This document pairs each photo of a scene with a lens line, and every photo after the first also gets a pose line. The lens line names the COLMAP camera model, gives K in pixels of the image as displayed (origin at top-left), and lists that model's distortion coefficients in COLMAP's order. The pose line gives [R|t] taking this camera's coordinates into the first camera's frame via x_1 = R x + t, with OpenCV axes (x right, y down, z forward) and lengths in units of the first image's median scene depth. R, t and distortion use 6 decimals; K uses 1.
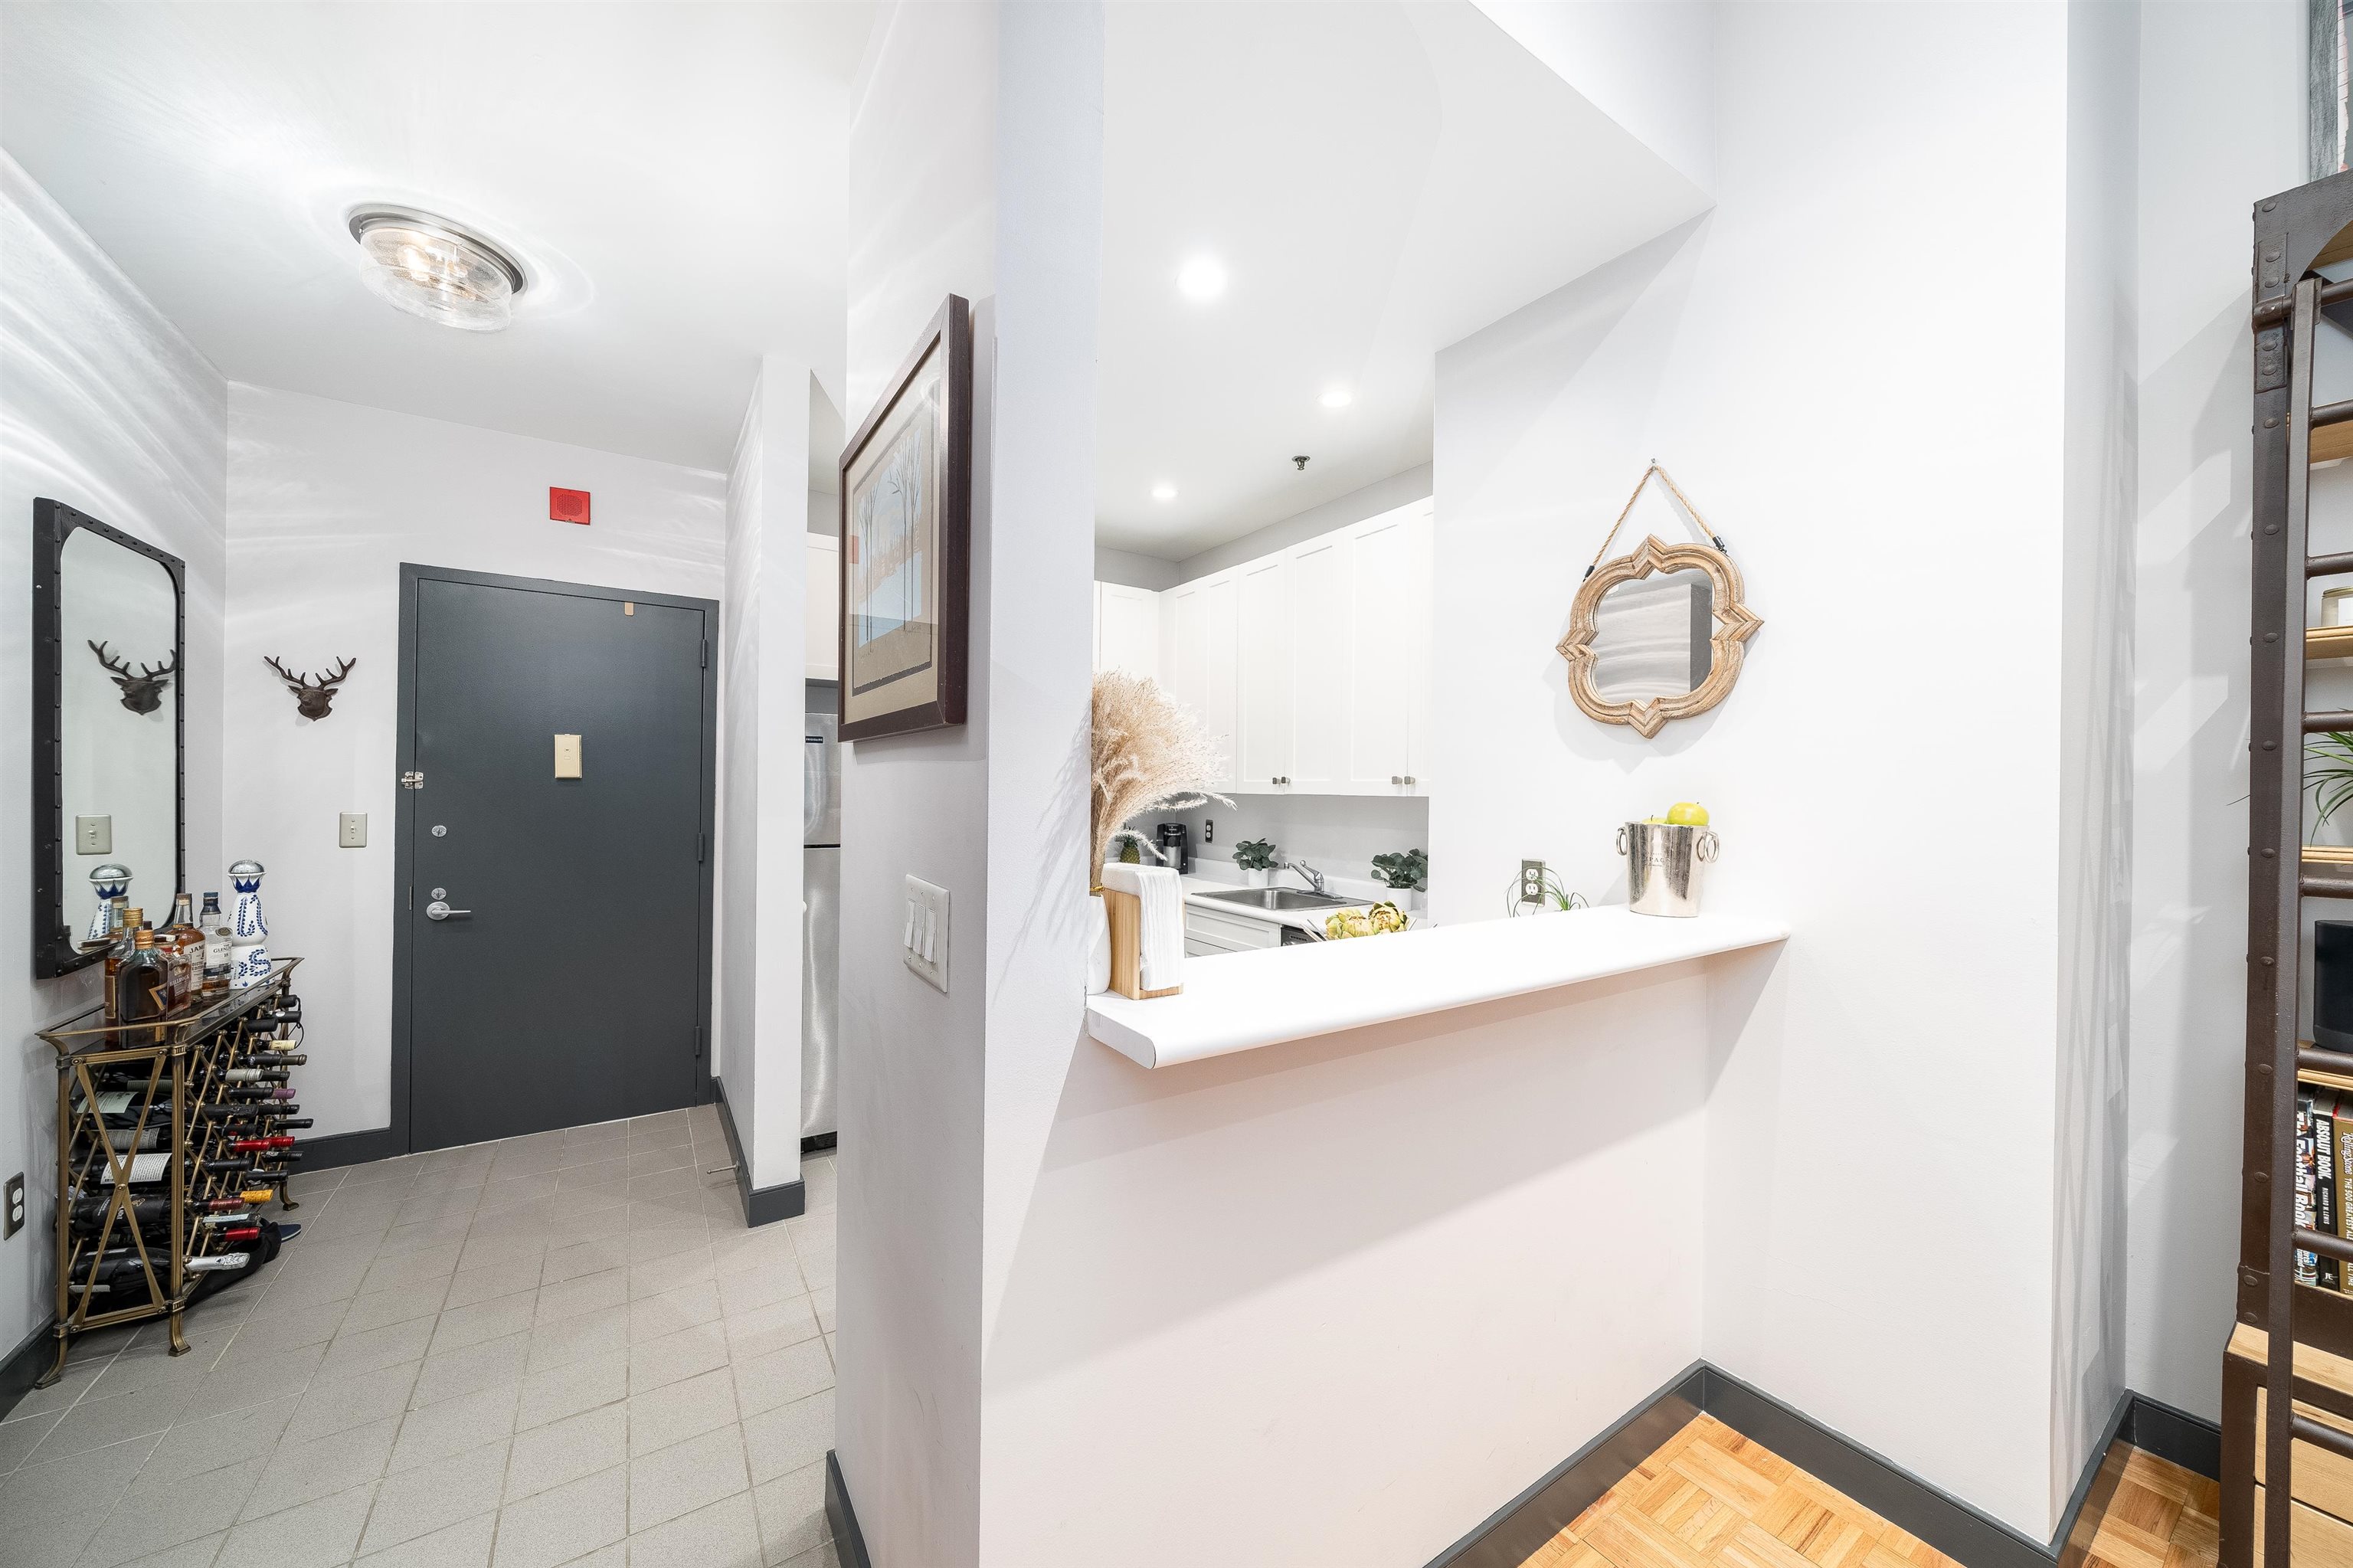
lens RADIAL K [[832.1, 0, 1184.5], [0, 832.1, 783.8], [0, 0, 1]] dist [-0.000131, -0.000072]
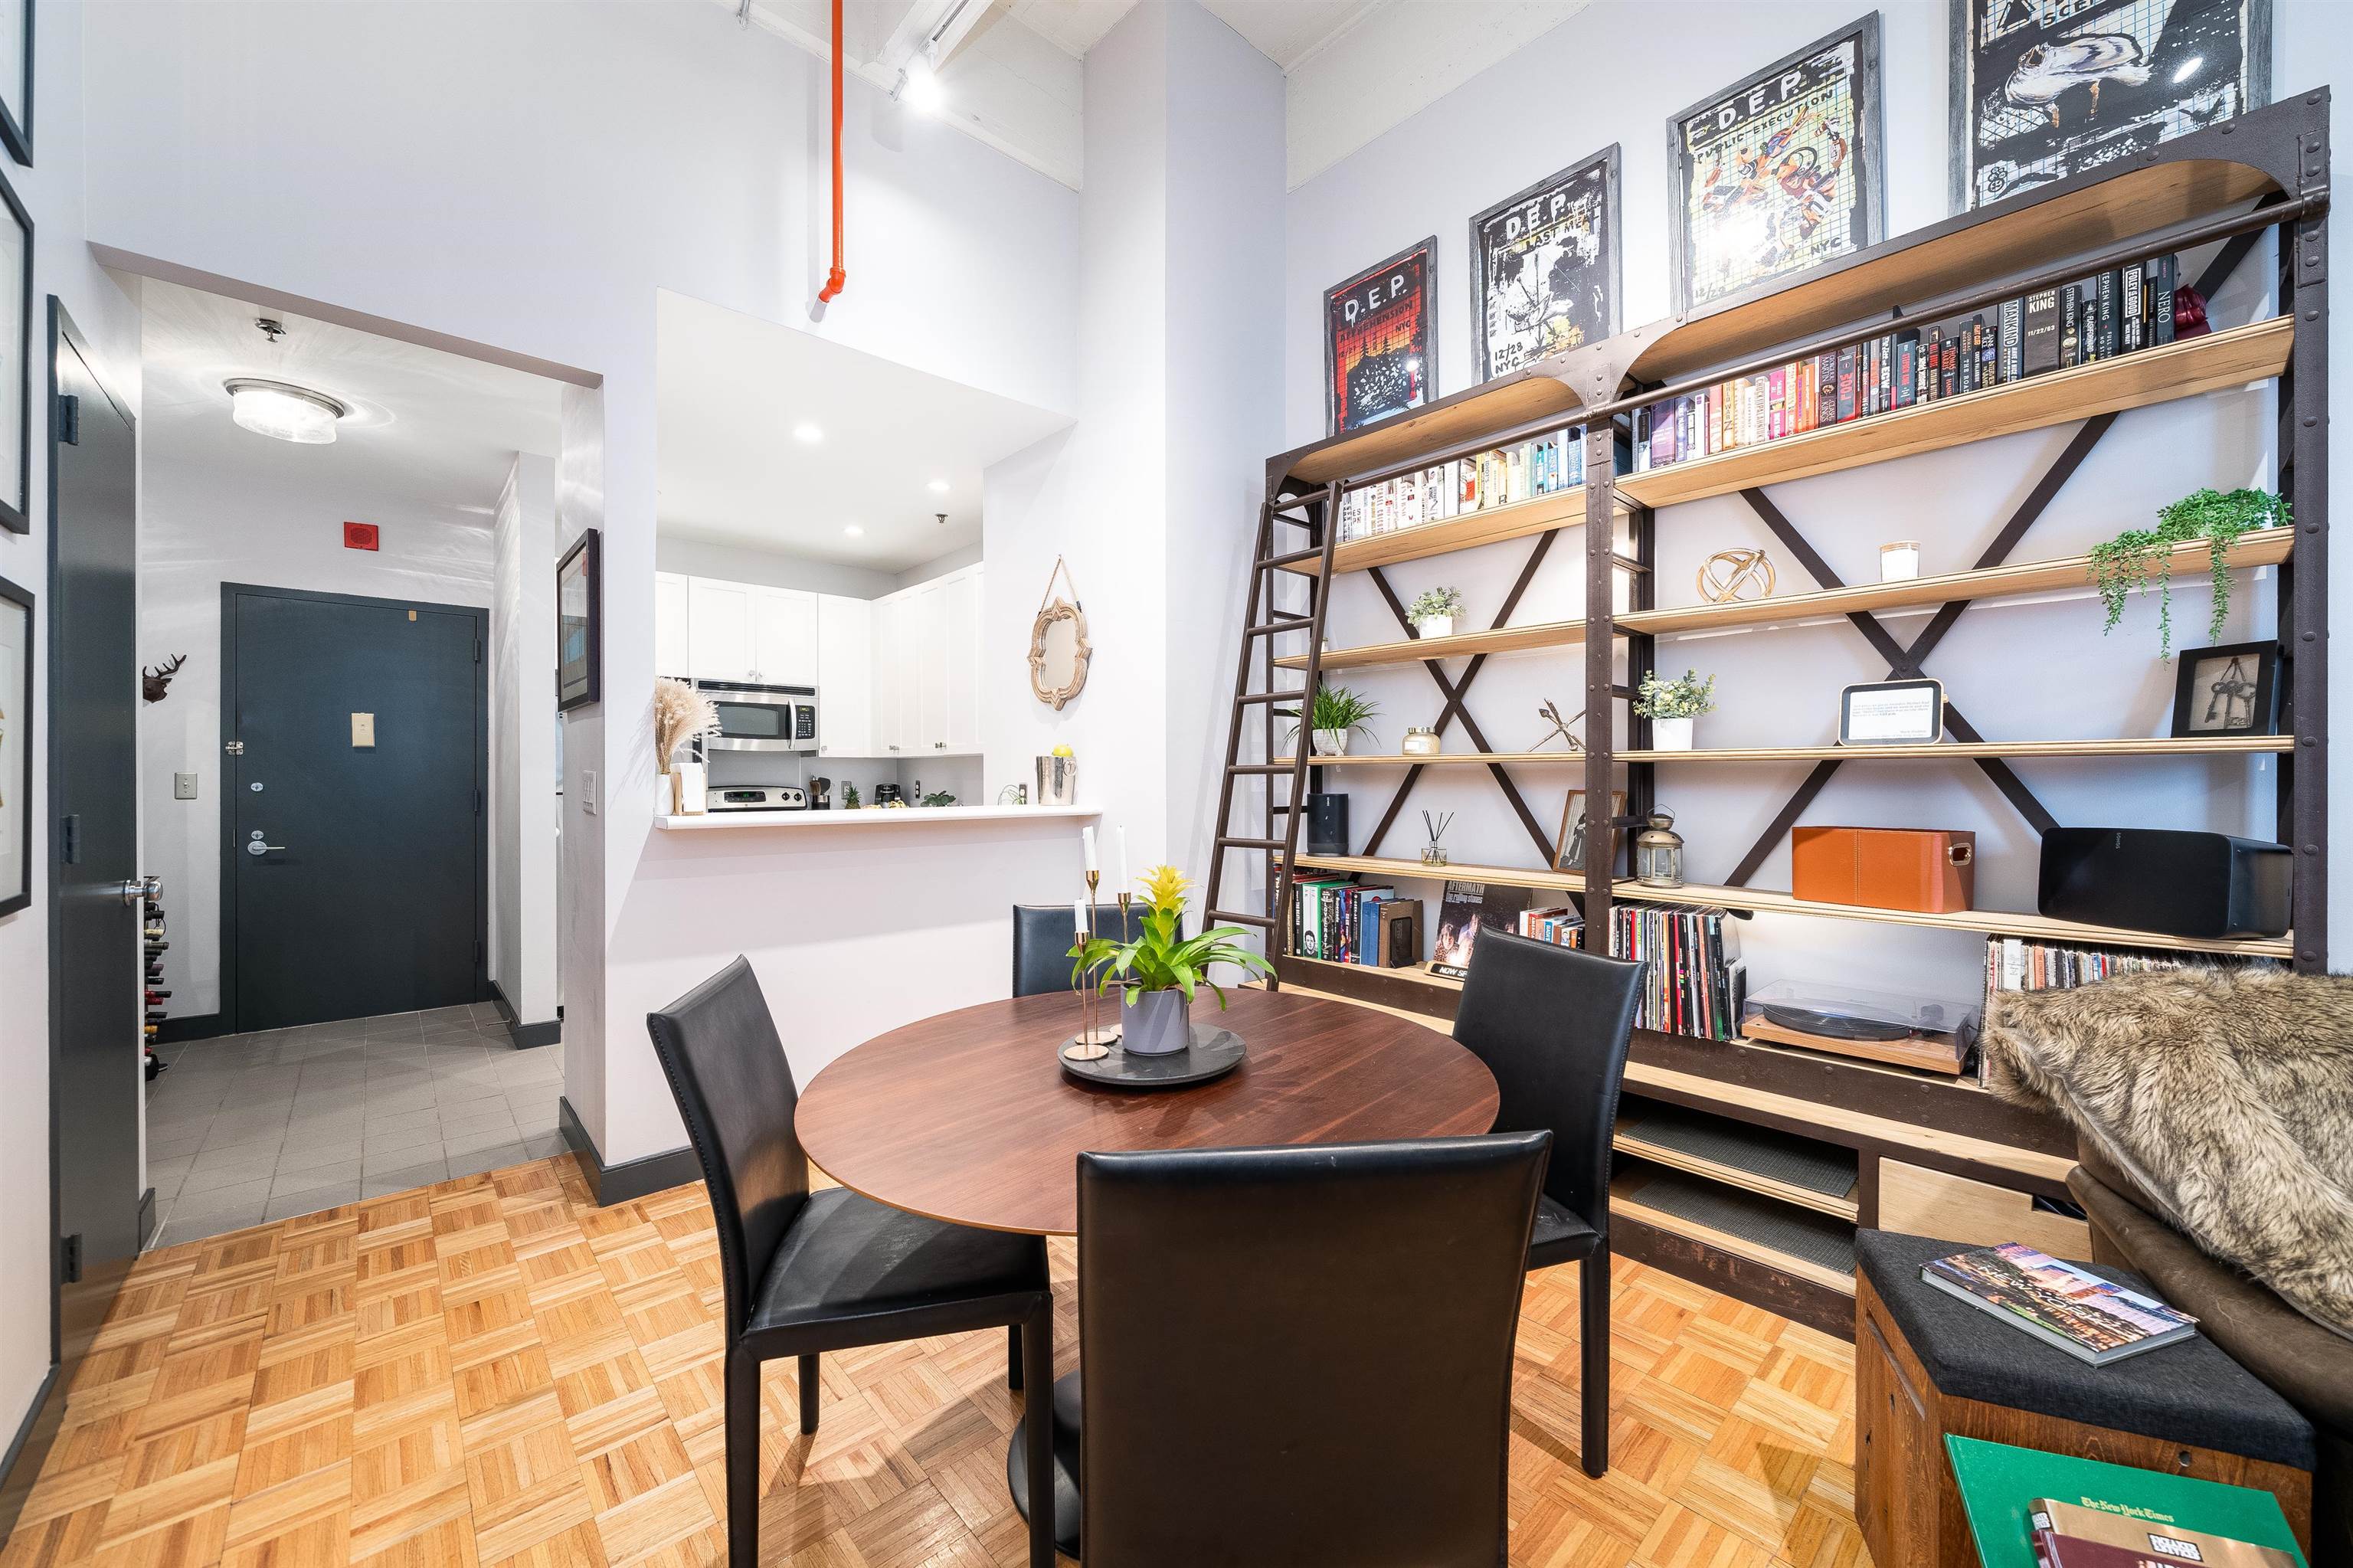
lens RADIAL K [[896.4, 0, 1183.2], [0, 896.4, 778.0], [0, 0, 1]] dist [-0.003276, 0.000017]
pose [[0.989395, -0.013777, 0.144596, 0.319651], [0.012771, 0.999887, 0.007887, 0.046896], [-0.144689, -0.005957, 0.989459, -0.560501]]
